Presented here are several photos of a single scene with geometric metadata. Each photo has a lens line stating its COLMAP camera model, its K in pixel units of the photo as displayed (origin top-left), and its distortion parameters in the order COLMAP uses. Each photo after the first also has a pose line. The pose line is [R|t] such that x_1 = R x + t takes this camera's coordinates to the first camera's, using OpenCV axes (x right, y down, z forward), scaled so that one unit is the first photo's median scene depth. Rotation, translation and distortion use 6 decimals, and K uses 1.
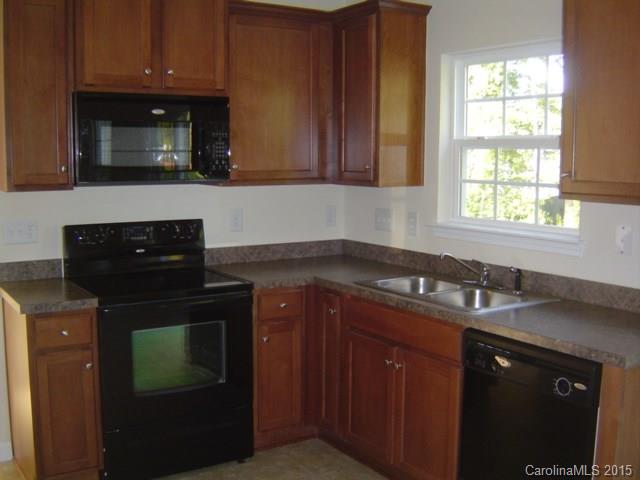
lens RADIAL K [[725.9, 0, 320.0], [0, 725.9, 240.0], [0, 0, 1]] dist [-0.009805, -0.012238]
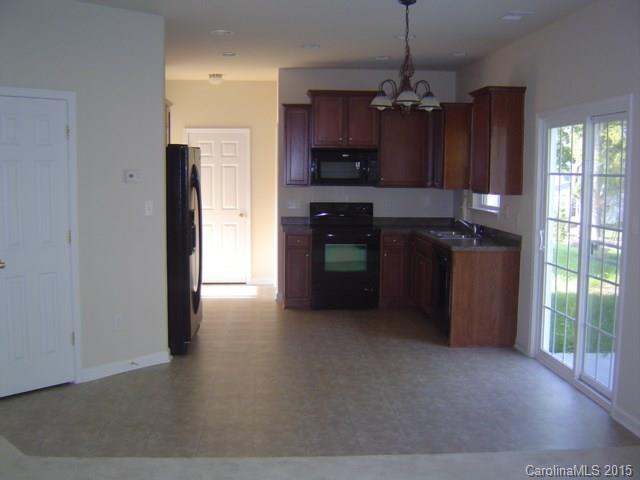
lens RADIAL K [[725.9, 0, 320.0], [0, 725.9, 240.0], [0, 0, 1]] dist [-0.009805, -0.012238]
pose [[0.858922, 0.055179, -0.509125, 0.886266], [-0.065778, 0.997830, -0.002825, 0.106377], [0.507865, 0.035916, 0.860688, -1.022004]]
